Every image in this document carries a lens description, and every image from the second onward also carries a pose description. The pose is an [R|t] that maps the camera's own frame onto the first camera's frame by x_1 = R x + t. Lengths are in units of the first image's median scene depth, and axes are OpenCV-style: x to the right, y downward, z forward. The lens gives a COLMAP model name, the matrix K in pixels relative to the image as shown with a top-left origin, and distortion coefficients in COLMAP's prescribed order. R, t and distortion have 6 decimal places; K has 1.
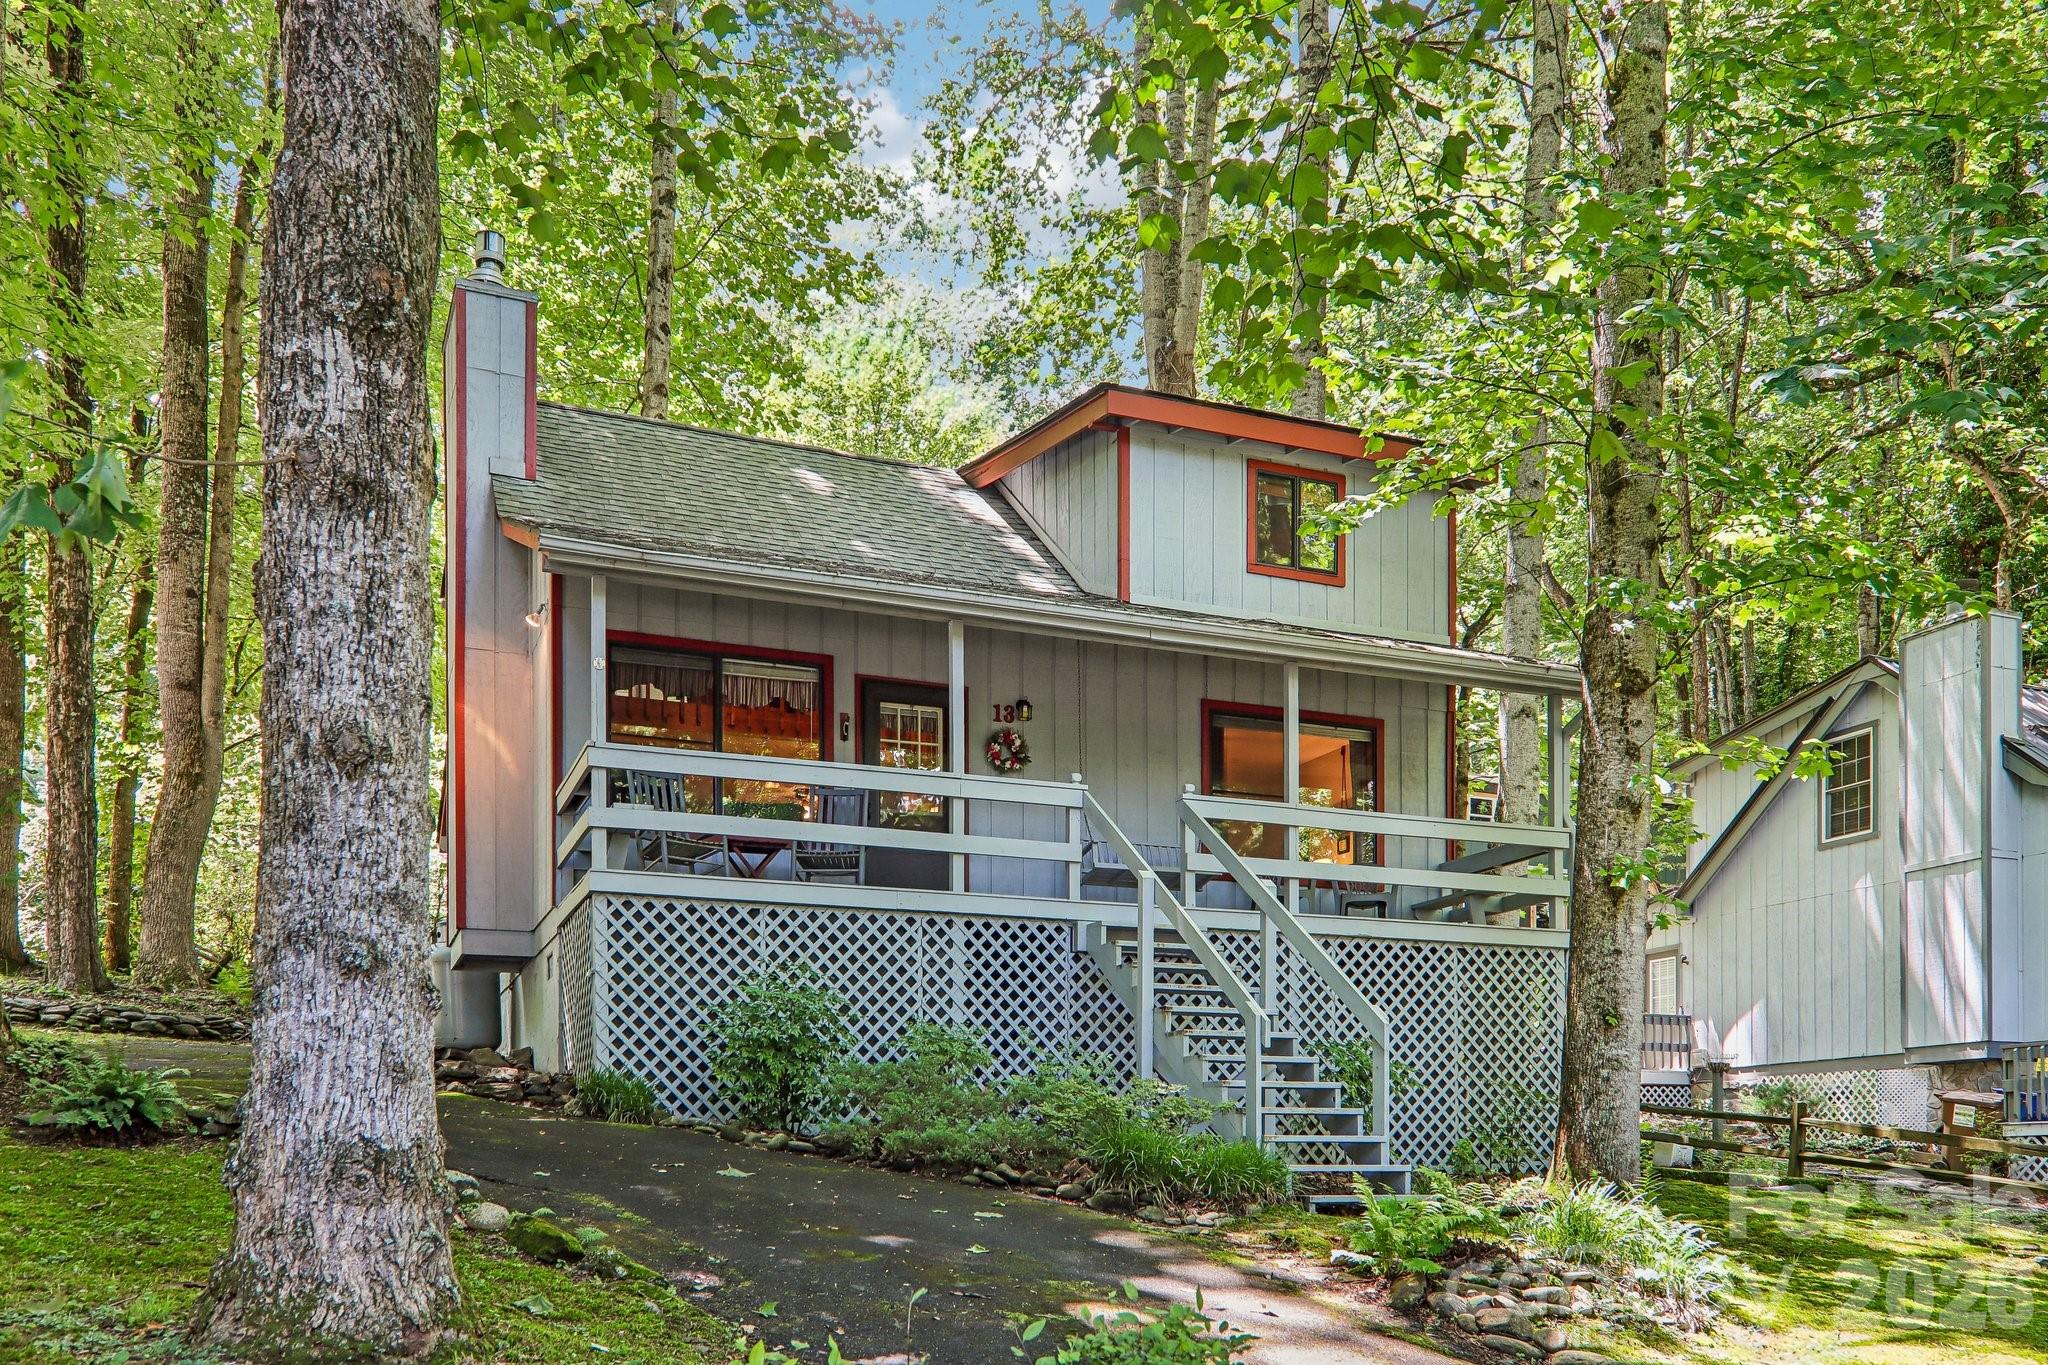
lens RADIAL K [[1783.3, 0, 1024.0], [0, 1783.3, 939.9], [0, 0, 1]] dist [0.009447, -0.000433]
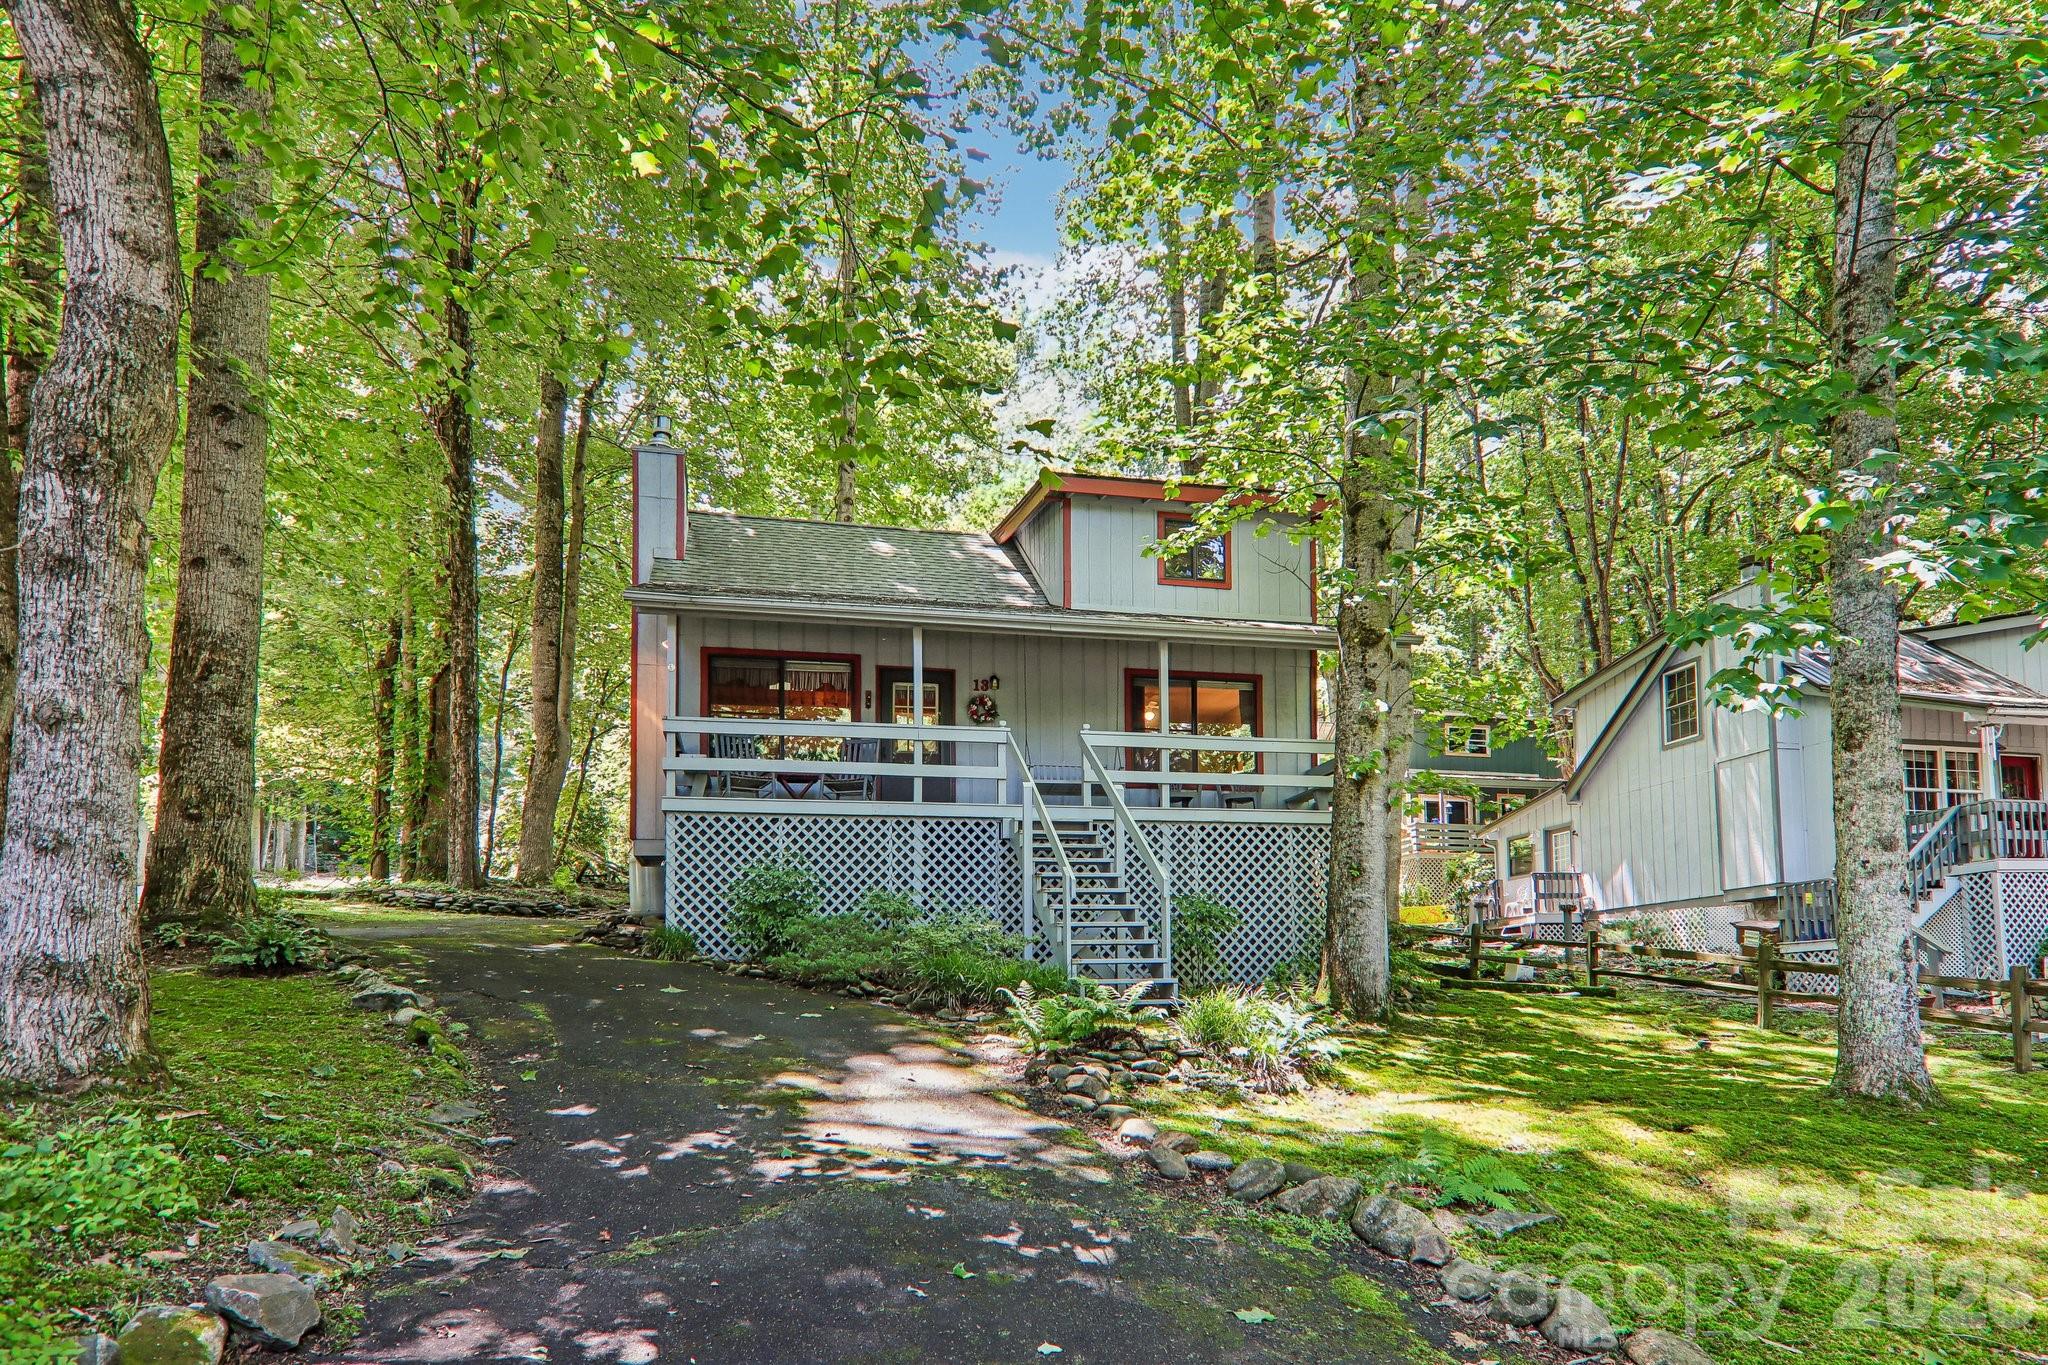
lens RADIAL K [[1169.2, 0, 1027.2], [0, 1169.2, 693.1], [0, 0, 1]] dist [0.002012, -0.019581]
pose [[0.985745, -0.057733, -0.158030, 0.216986], [0.037064, 0.990723, -0.130744, 0.014739], [0.164112, 0.123024, 0.978740, 0.028510]]
